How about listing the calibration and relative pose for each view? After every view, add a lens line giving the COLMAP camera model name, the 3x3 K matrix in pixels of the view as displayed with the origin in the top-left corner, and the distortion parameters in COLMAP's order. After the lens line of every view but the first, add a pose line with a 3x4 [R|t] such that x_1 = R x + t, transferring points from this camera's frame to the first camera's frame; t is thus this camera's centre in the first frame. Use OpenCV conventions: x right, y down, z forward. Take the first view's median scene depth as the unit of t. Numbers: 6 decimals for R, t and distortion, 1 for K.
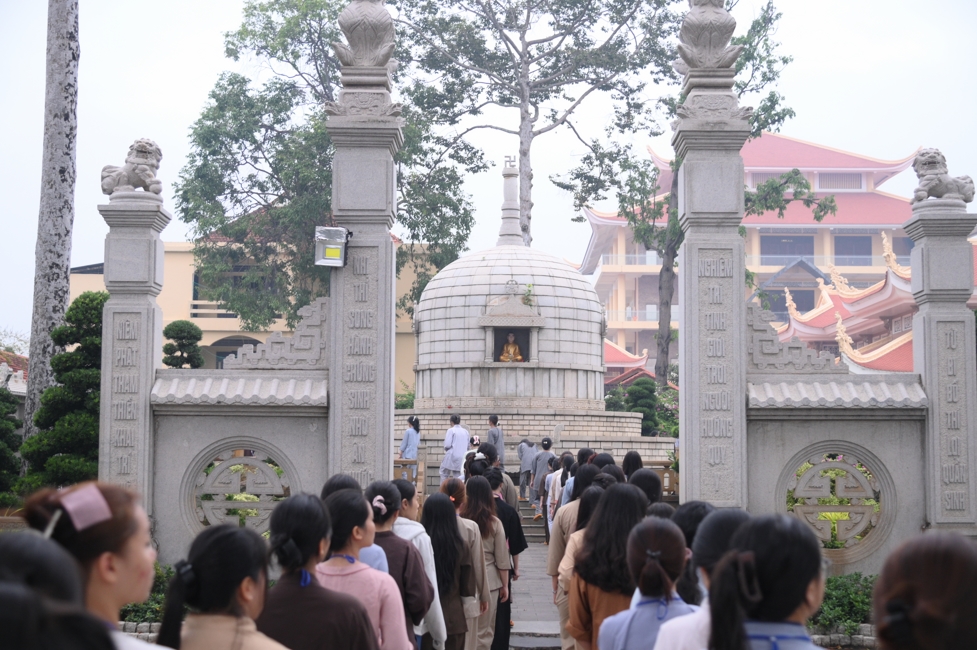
lens RADIAL K [[1428.5, 0, 490.0], [0, 1428.5, 325.0], [0, 0, 1]] dist [-0.067977, 0.000000]
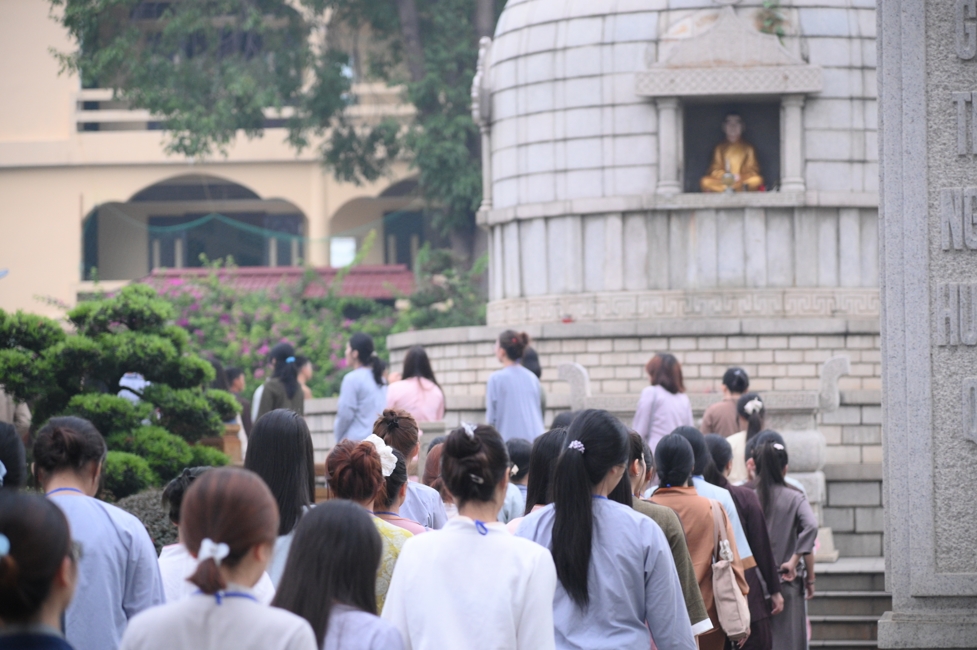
lens RADIAL K [[3298.5, 0, 488.7], [0, 3298.5, 325.1], [0, 0, 1]] dist [0.208170, 0.000000]
pose [[0.990303, -0.022018, -0.137168, 0.068677], [0.028581, 0.998530, 0.046059, 0.018960], [0.135952, -0.049533, 0.989476, 0.155625]]
